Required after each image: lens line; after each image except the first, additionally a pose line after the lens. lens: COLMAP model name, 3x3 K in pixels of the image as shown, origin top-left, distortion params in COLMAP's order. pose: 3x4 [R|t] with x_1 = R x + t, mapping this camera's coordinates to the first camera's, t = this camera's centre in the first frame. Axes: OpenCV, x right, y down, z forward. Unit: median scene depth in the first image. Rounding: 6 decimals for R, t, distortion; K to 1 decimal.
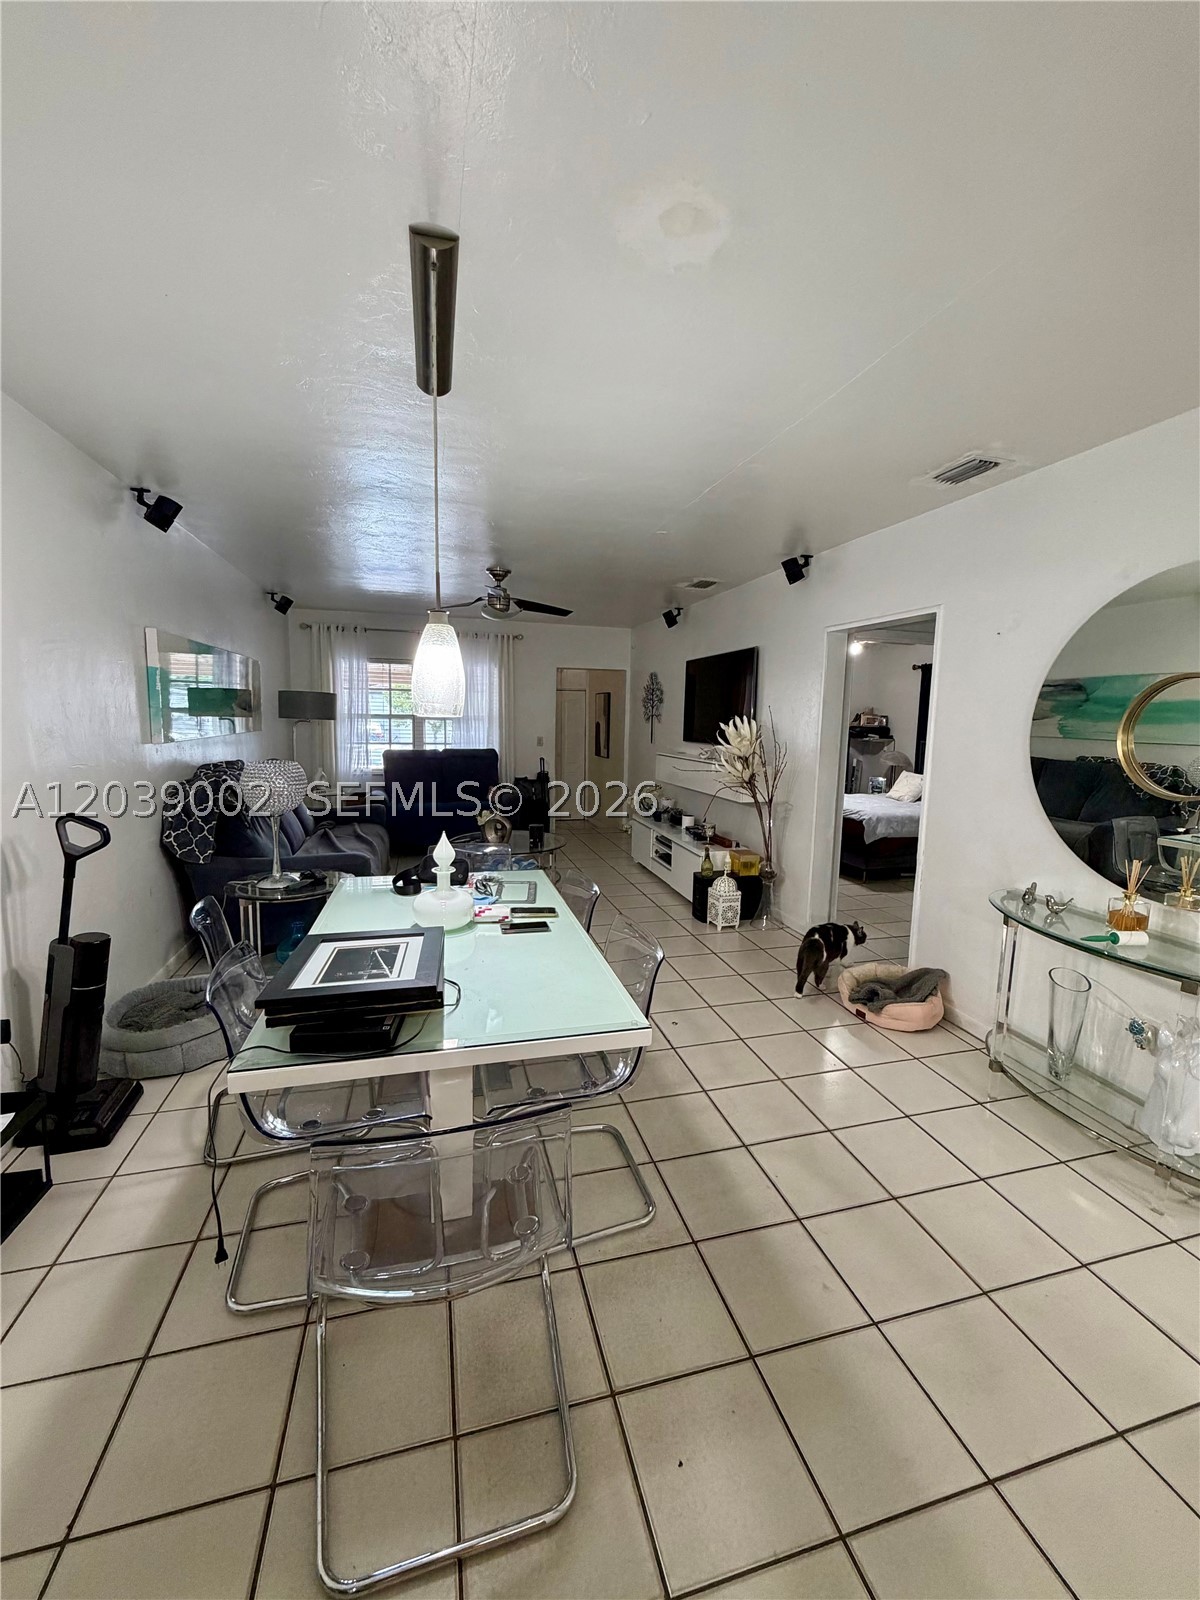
lens RADIAL K [[635.7, 0, 601.5], [0, 635.7, 793.8], [0, 0, 1]] dist [0.001632, 0.000295]
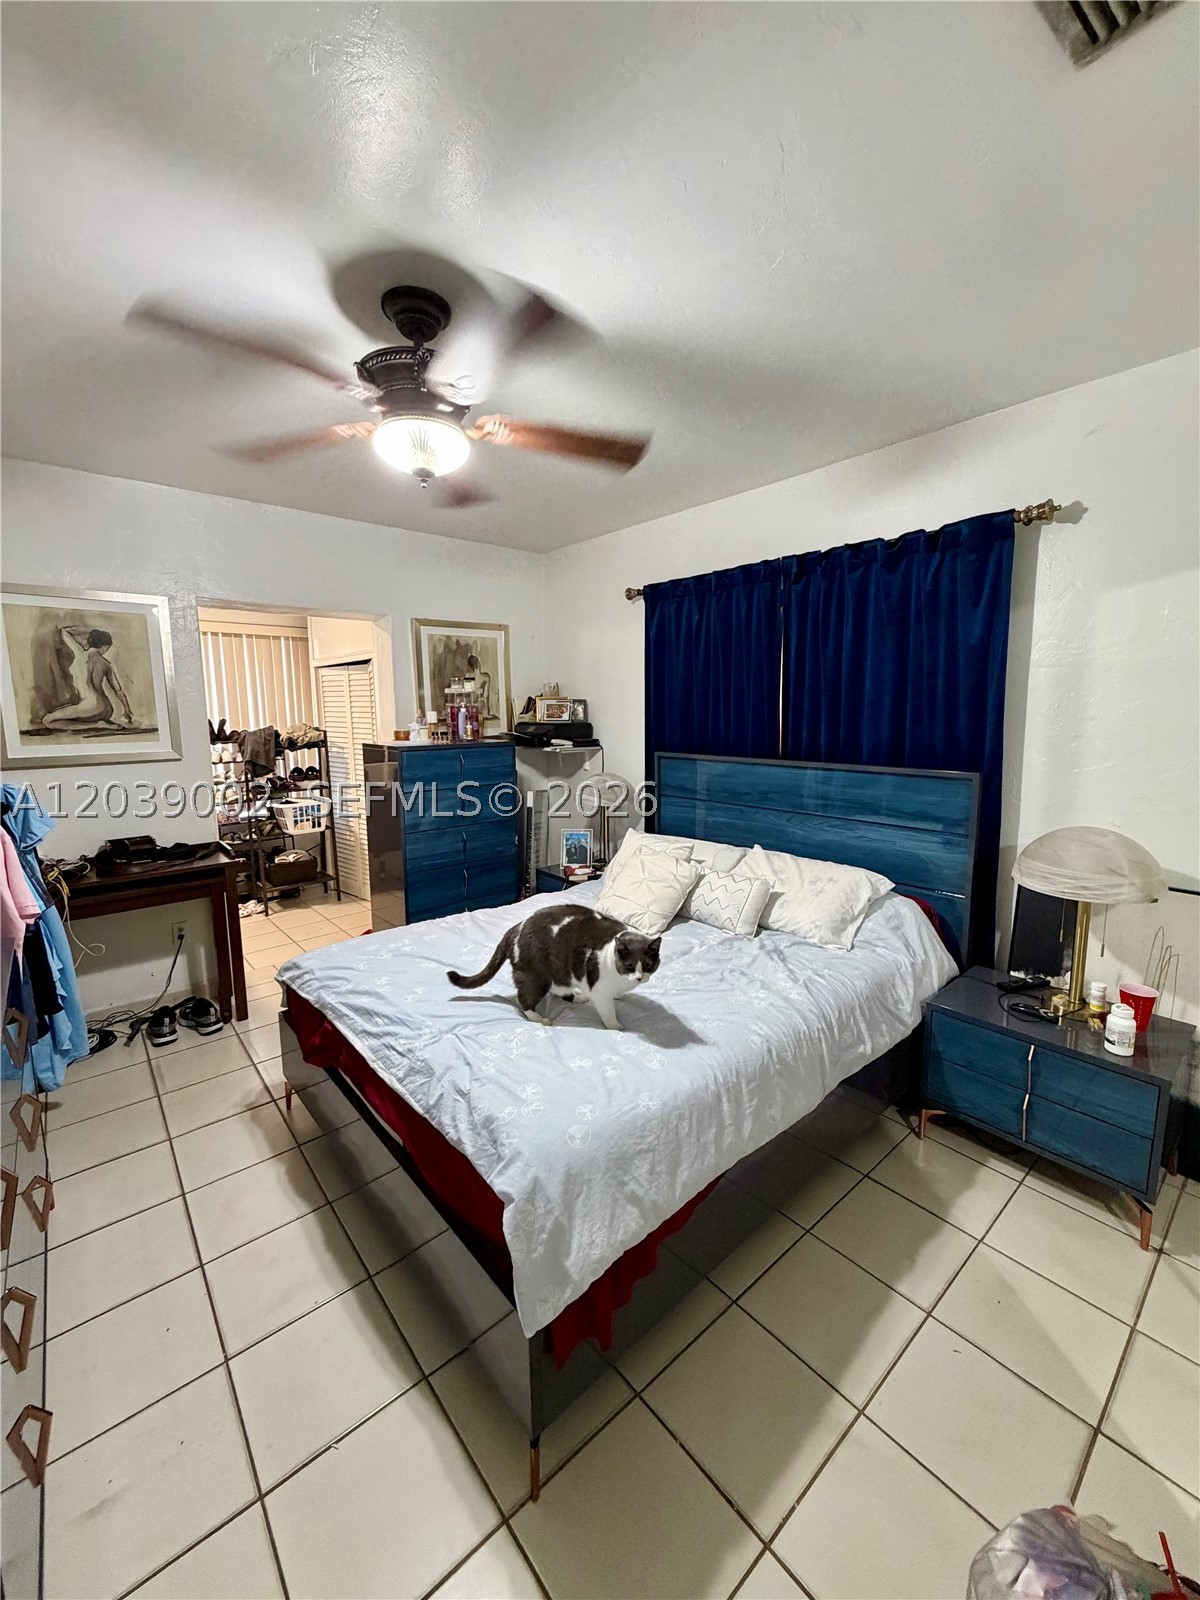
lens RADIAL K [[635.7, 0, 601.8], [0, 635.7, 798.3], [0, 0, 1]] dist [0.001632, 0.000295]
pose [[0.904980, -0.082923, 0.417294, 0.247050], [0.074832, 0.996555, 0.035746, -0.062525], [-0.418821, -0.001123, 0.908068, 0.541897]]
